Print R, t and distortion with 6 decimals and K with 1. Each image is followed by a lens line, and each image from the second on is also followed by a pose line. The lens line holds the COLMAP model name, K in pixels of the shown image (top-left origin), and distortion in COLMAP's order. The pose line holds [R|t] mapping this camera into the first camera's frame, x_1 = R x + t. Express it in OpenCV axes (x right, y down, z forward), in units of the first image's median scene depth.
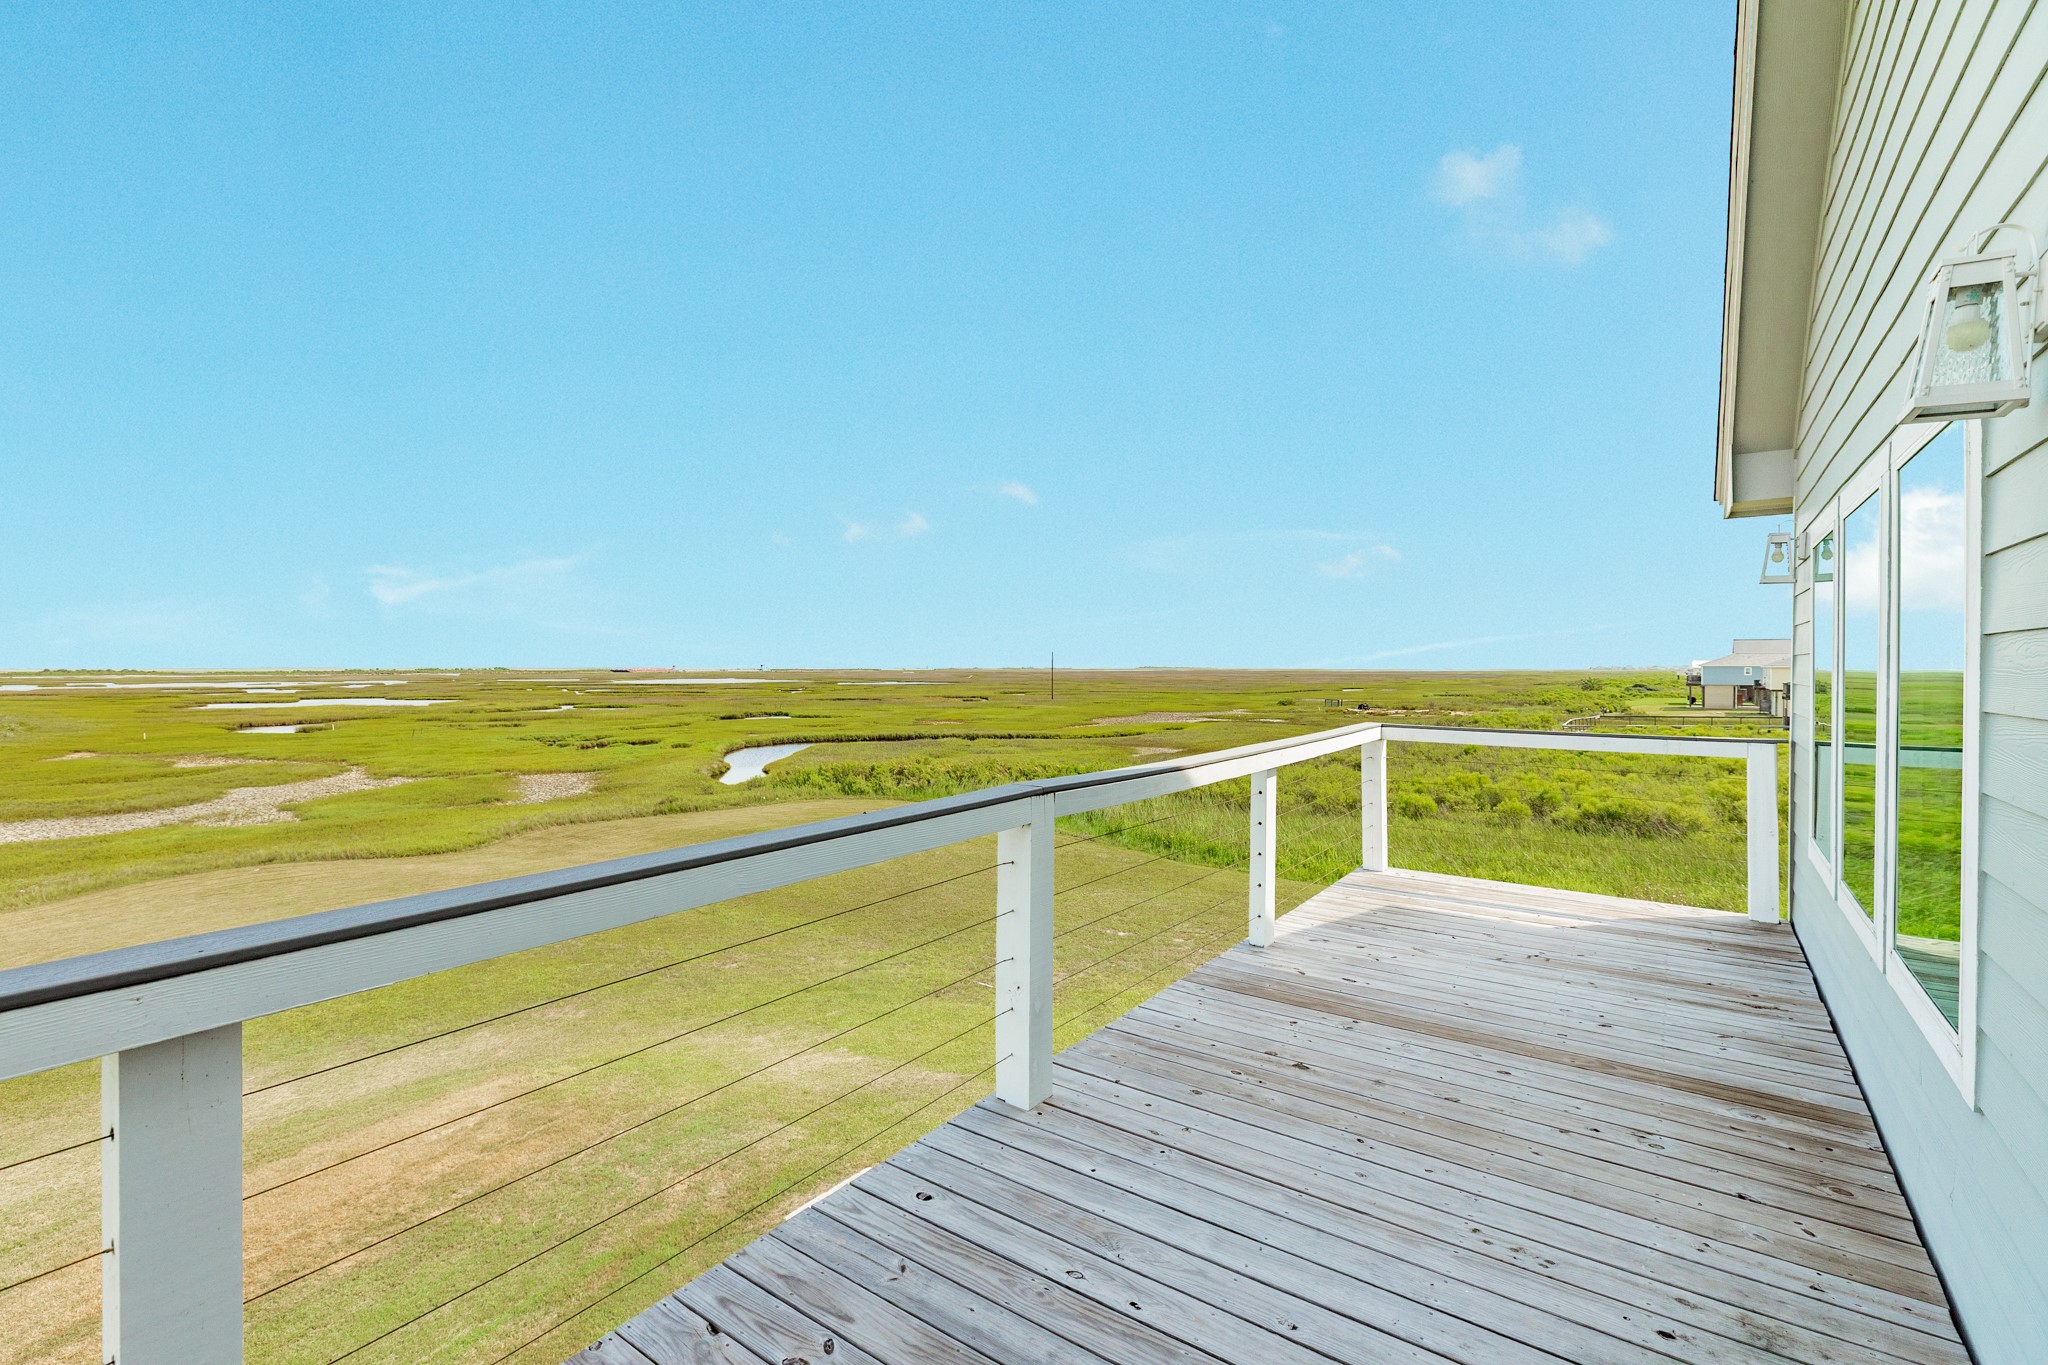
lens RADIAL K [[933.7, 0, 1020.7], [0, 933.7, 667.1], [0, 0, 1]] dist [0.003948, 0.000139]
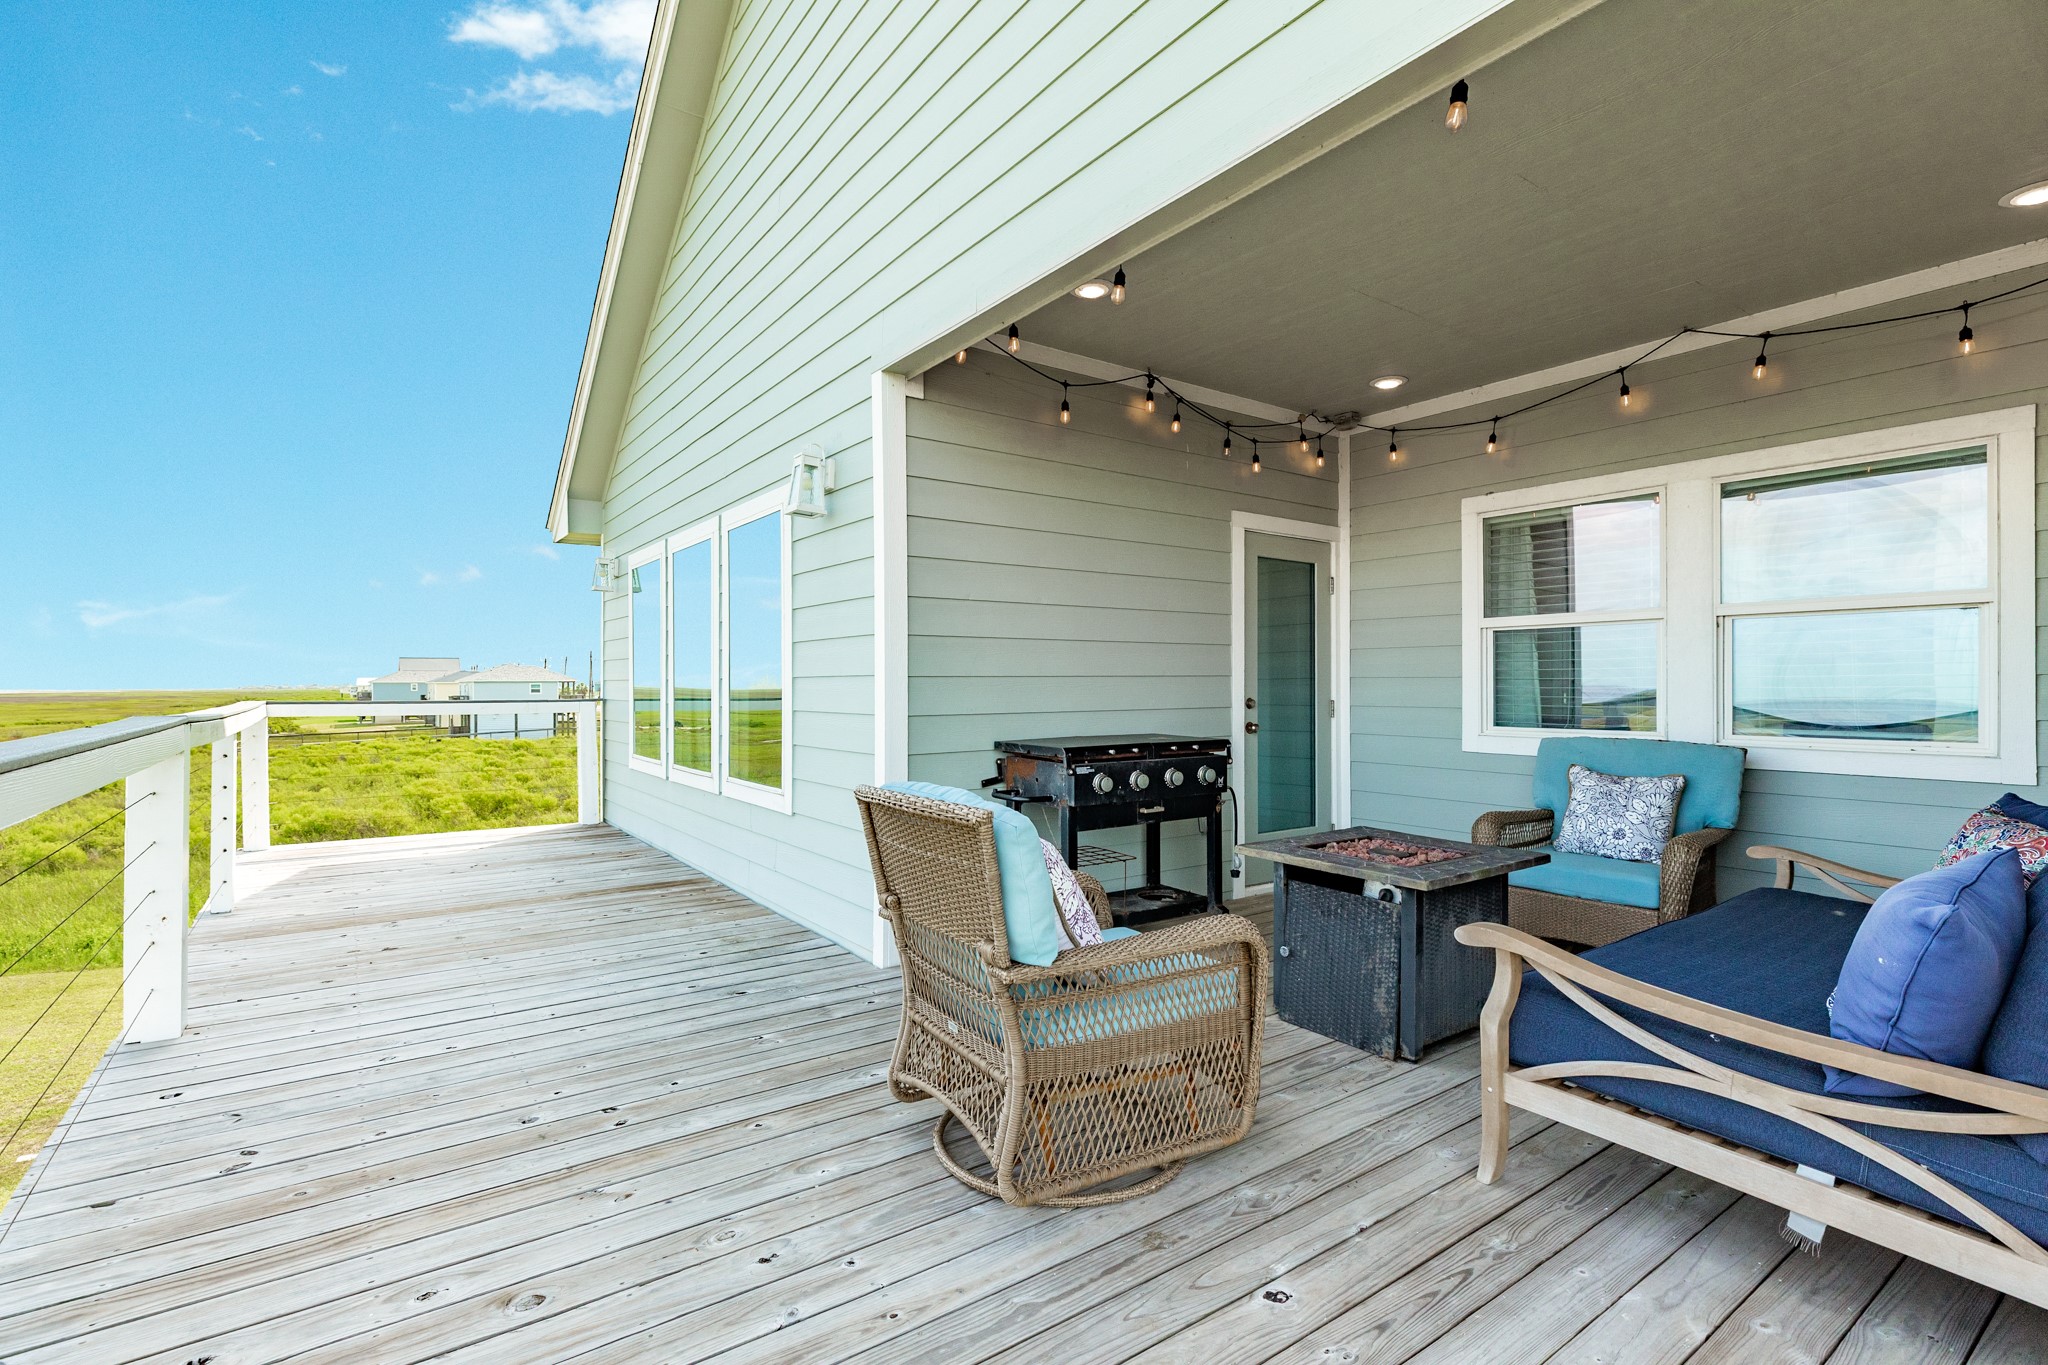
lens RADIAL K [[933.7, 0, 1014.4], [0, 933.7, 680.5], [0, 0, 1]] dist [0.003948, 0.000139]
pose [[0.328562, -0.002692, 0.944478, -0.570240], [0.008070, 0.999967, 0.000043, 0.086318], [-0.944448, 0.007608, 0.328573, -0.161765]]
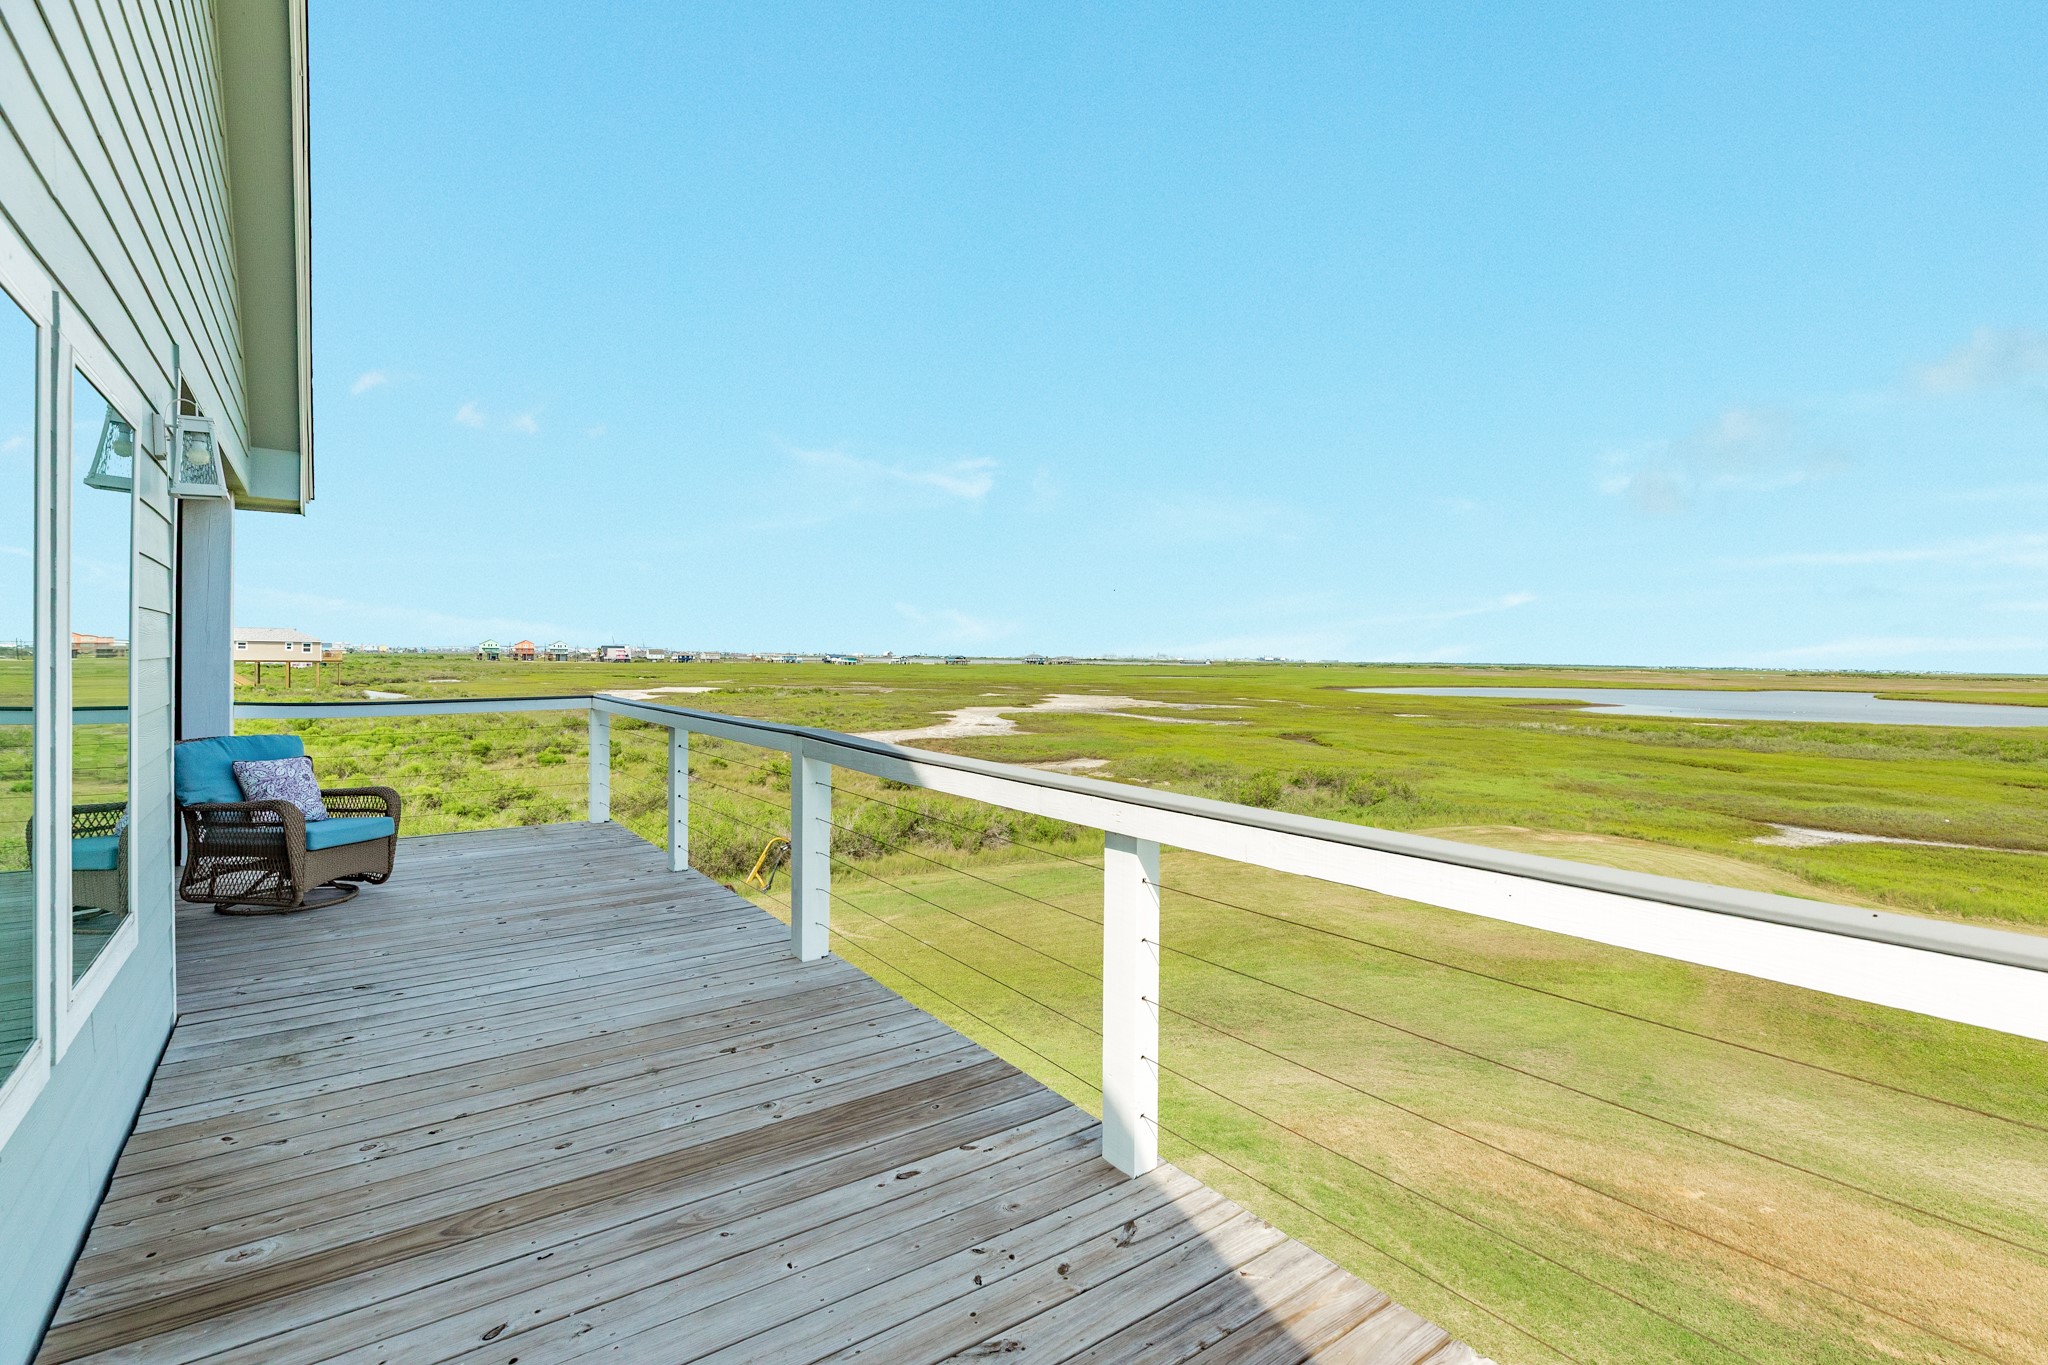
lens RADIAL K [[958.6, 0, 1019.0], [0, 958.6, 676.5], [0, 0, 1]] dist [-0.000617, -0.000461]
pose [[-0.326649, 0.011241, -0.945079, 1.138141], [-0.017117, 0.999695, 0.017806, 0.012662], [0.944991, 0.021993, -0.326357, 1.597067]]
